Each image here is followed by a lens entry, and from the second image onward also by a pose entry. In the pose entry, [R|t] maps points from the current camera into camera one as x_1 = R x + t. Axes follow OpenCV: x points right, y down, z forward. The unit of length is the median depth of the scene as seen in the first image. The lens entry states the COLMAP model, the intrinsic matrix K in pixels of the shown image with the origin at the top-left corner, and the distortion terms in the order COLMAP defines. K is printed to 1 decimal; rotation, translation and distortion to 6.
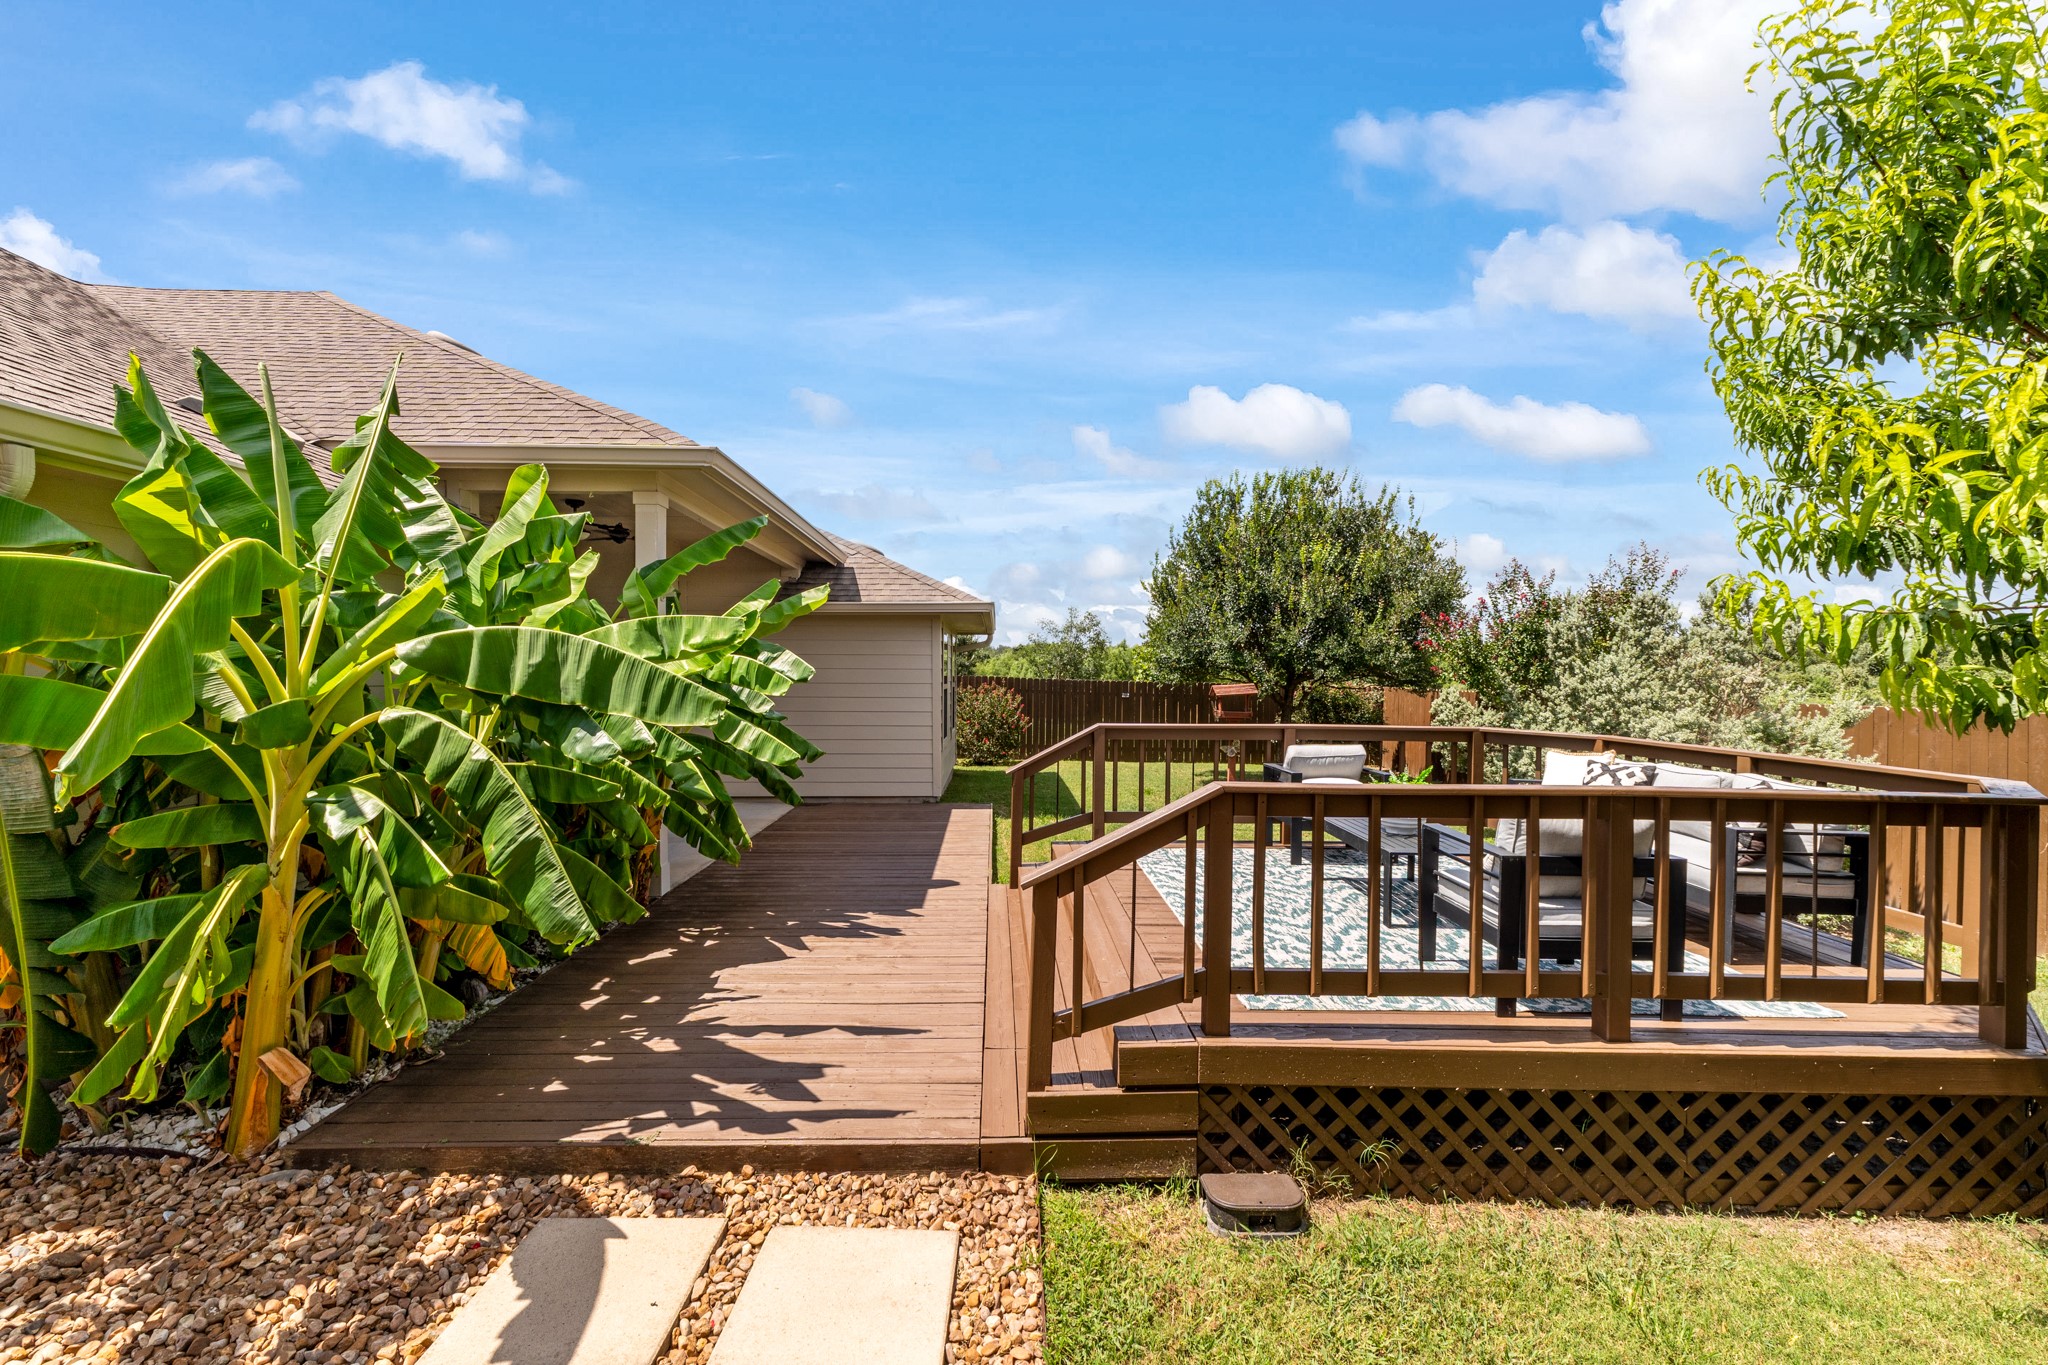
lens RADIAL K [[873.7, 0, 1024.0], [0, 873.7, 682.5], [0, 0, 1]] dist [0.006283, 0.000144]
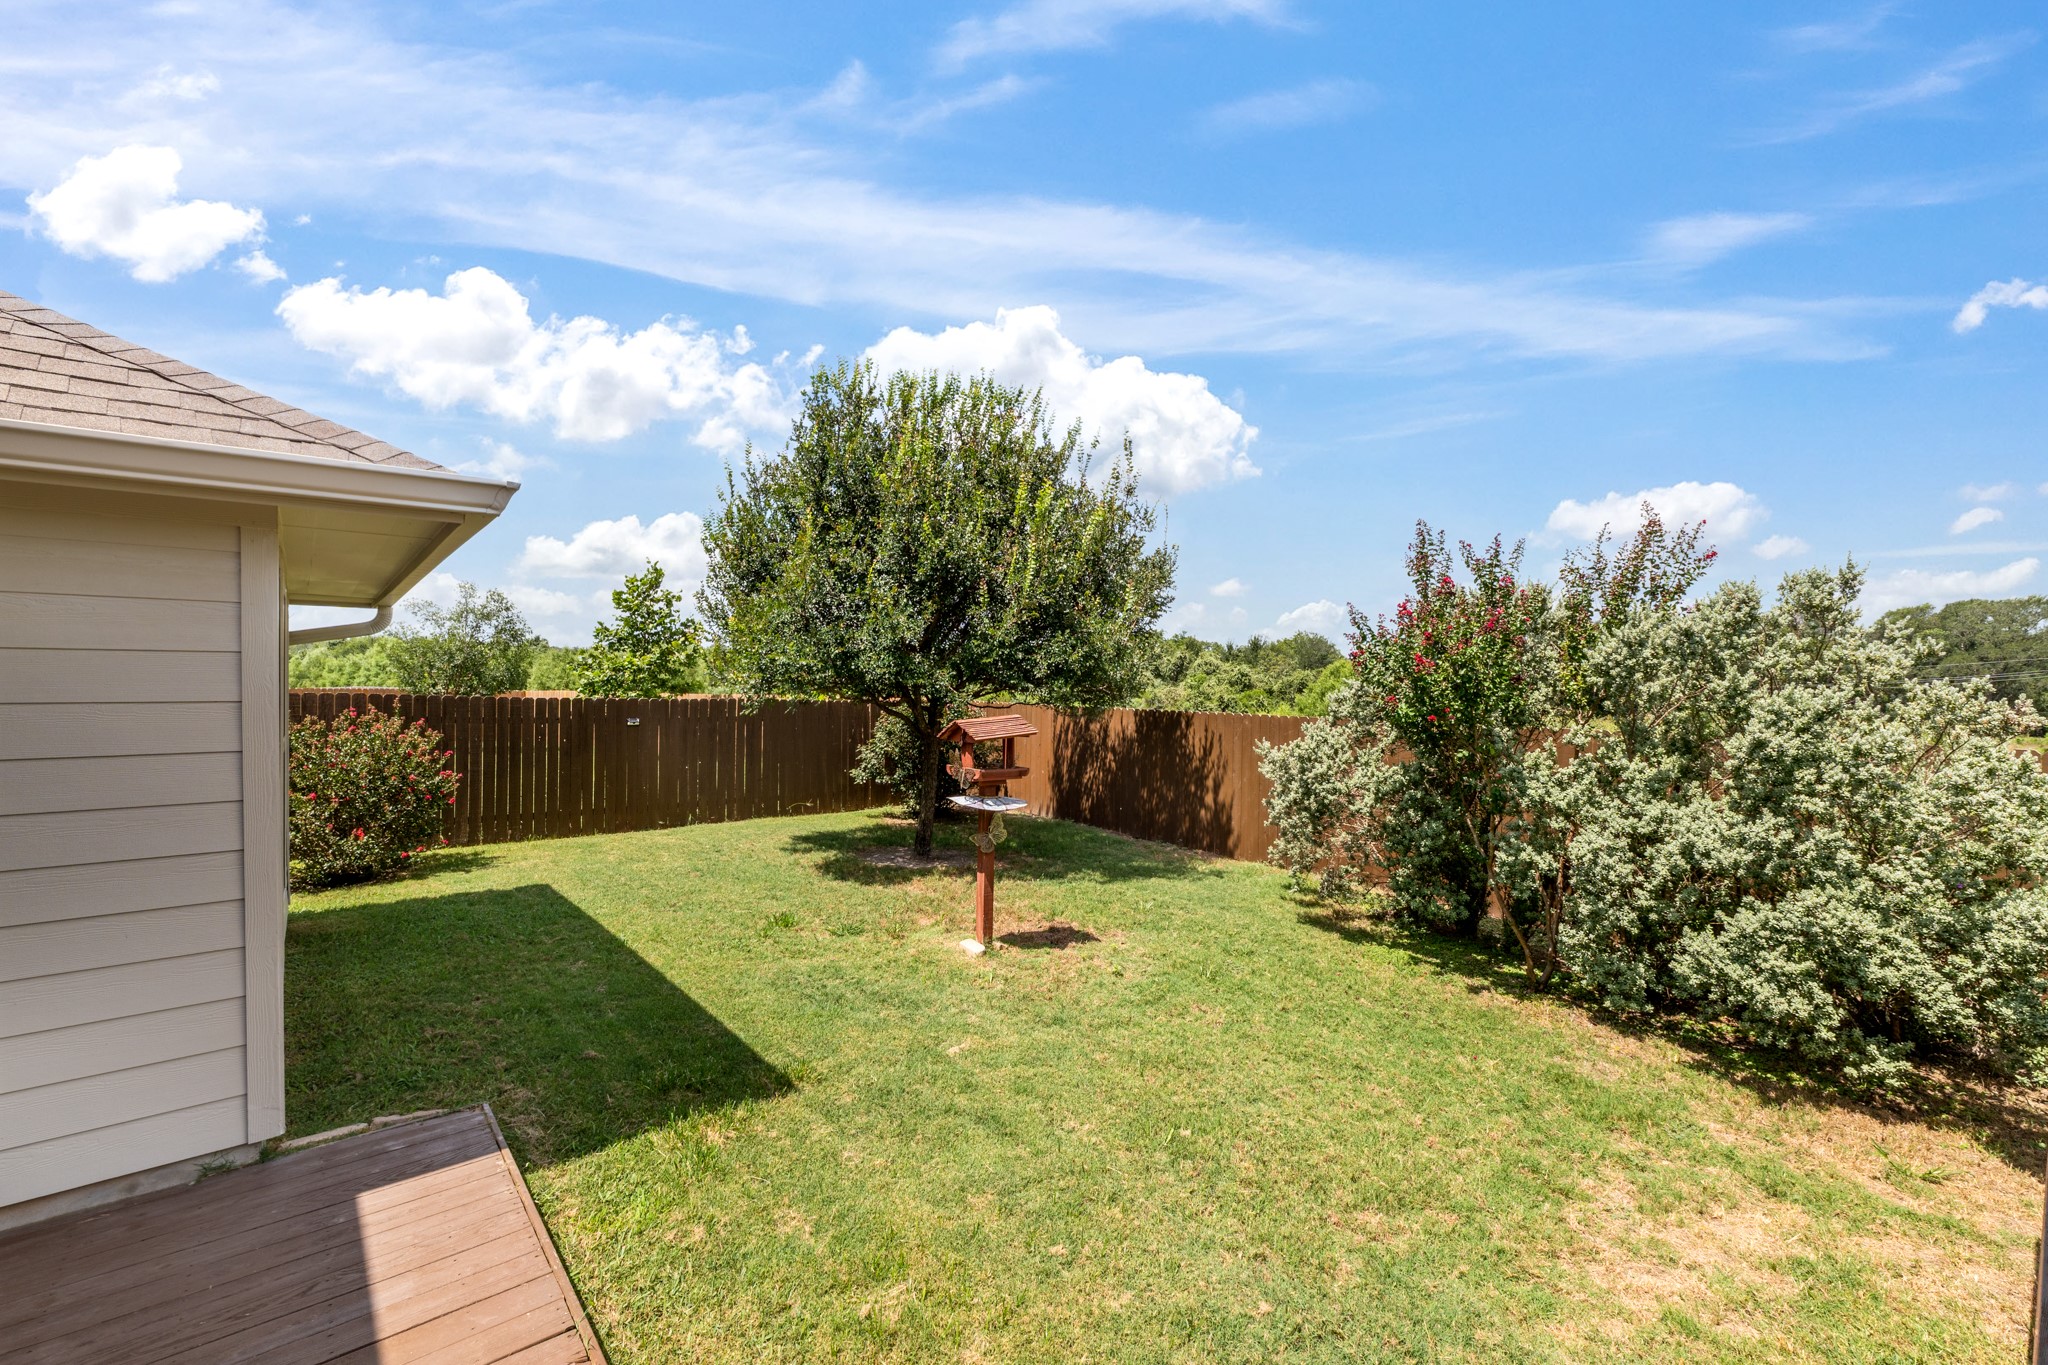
lens RADIAL K [[880.4, 0, 1022.8], [0, 880.4, 692.7], [0, 0, 1]] dist [0.015724, 0.000296]
pose [[0.793904, -0.009472, 0.607969, -0.061914], [0.003576, 0.999934, 0.010909, -0.016070], [-0.608032, -0.006486, 0.793886, 0.474840]]
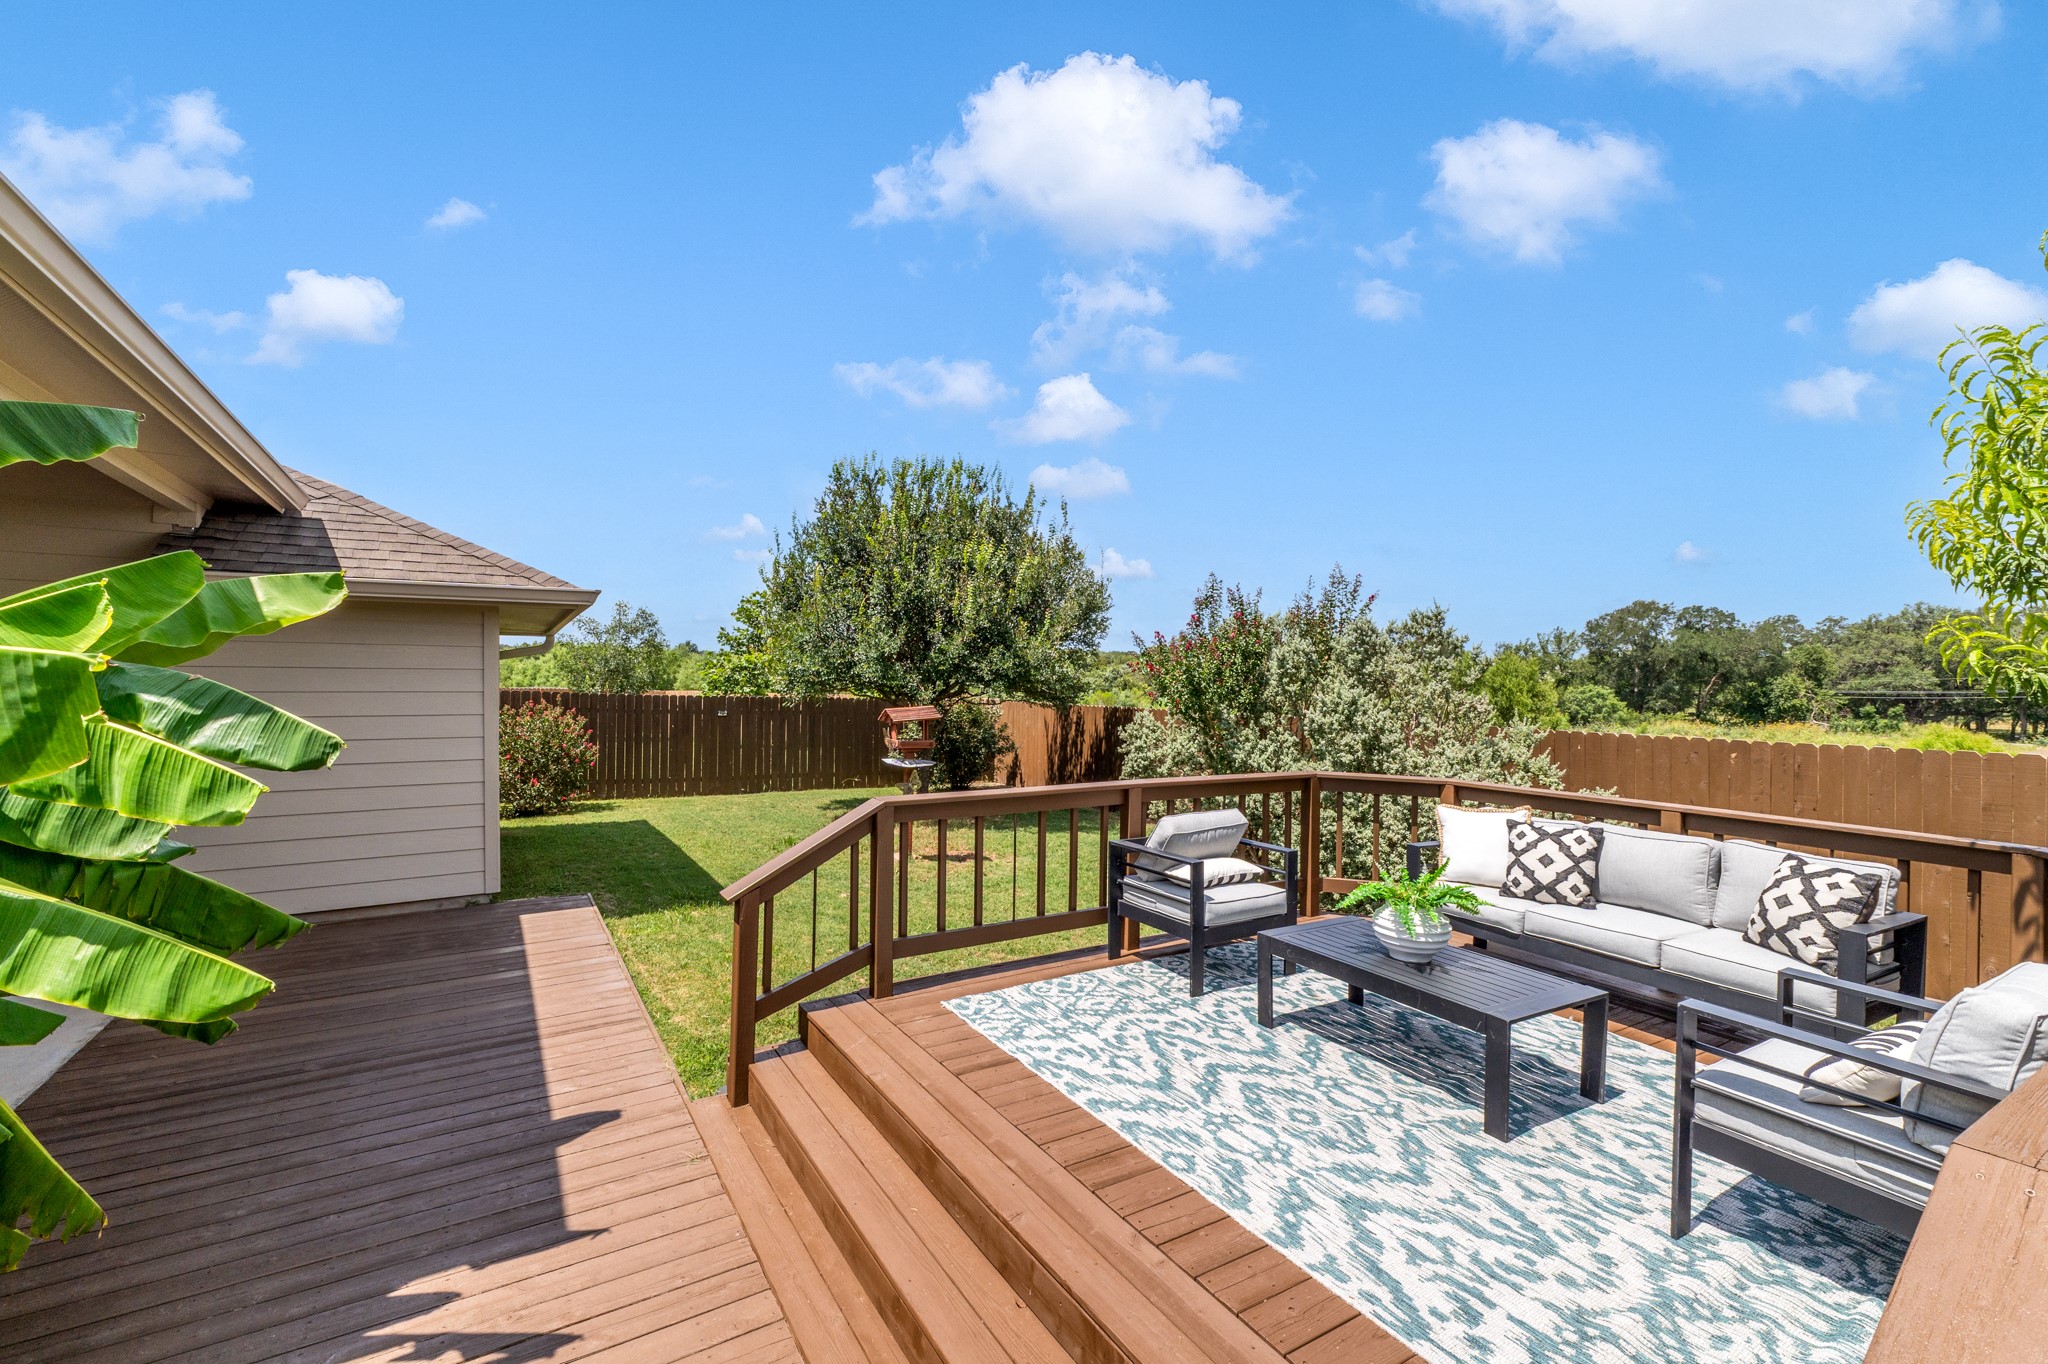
lens RADIAL K [[880.4, 0, 1022.8], [0, 880.4, 692.2], [0, 0, 1]] dist [0.015724, 0.000296]
pose [[0.871761, -0.005717, 0.489898, -0.061564], [0.002031, 0.999965, 0.008056, -0.015015], [-0.489927, -0.006028, 0.871742, 0.193035]]
